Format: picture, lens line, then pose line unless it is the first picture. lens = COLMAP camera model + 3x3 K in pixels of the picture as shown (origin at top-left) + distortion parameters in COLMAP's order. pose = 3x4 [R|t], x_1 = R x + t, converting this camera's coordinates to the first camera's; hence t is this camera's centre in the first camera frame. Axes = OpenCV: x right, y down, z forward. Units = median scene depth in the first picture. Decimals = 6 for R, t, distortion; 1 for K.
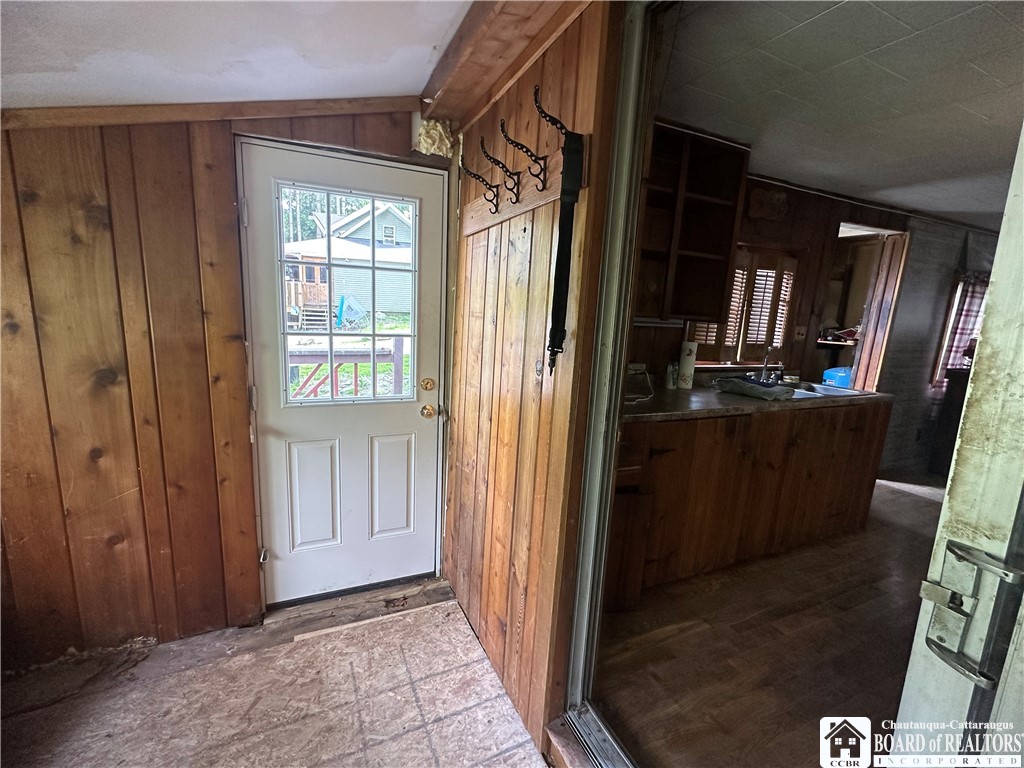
lens RADIAL K [[450.4, 0, 514.8], [0, 450.4, 383.7], [0, 0, 1]] dist [-0.002103, -0.000039]
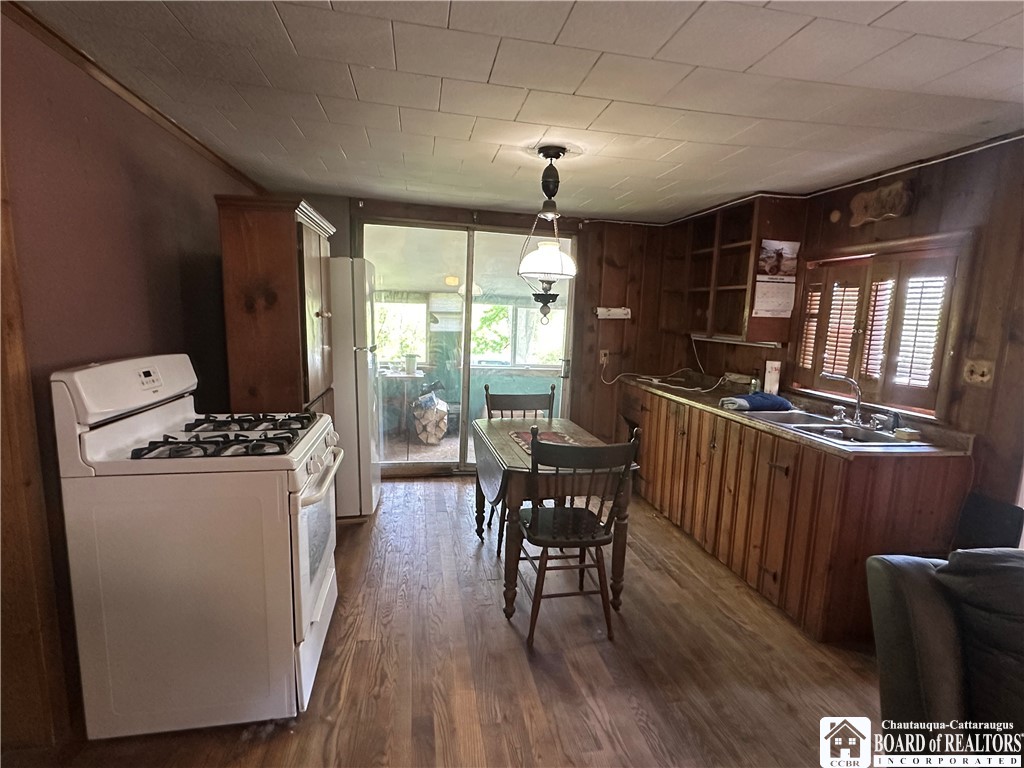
lens RADIAL K [[511.8, 0, 512.0], [0, 511.8, 384.0], [0, 0, 1]] dist [-0.002629, 0.000143]
pose [[-0.244871, 0.073514, -0.966765, 2.018009], [-0.216305, 0.967848, 0.128384, -0.070348], [0.945119, 0.240553, -0.221096, 0.804058]]
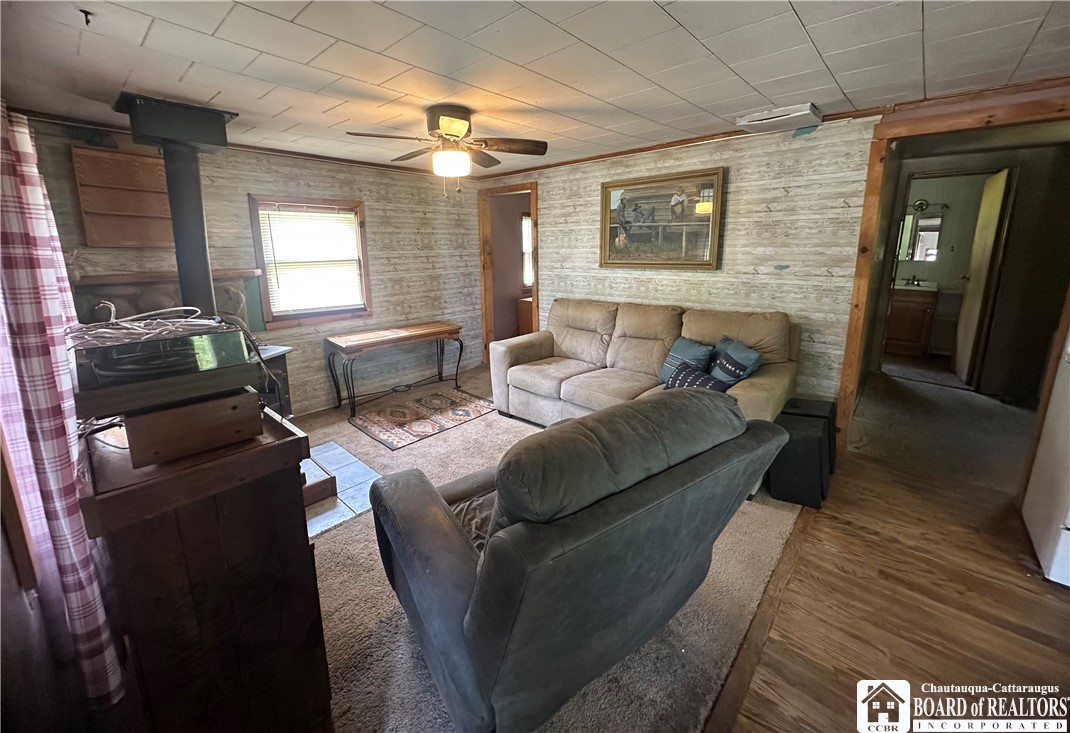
lens RADIAL K [[426.7, 0, 536.2], [0, 426.7, 330.3], [0, 0, 1]] dist [0.000084, 0.000016]
pose [[-0.397735, -0.232850, 0.887461, 1.207299], [0.148059, 0.938294, 0.312543, -0.258874], [-0.905475, 0.255706, -0.338717, 1.459581]]
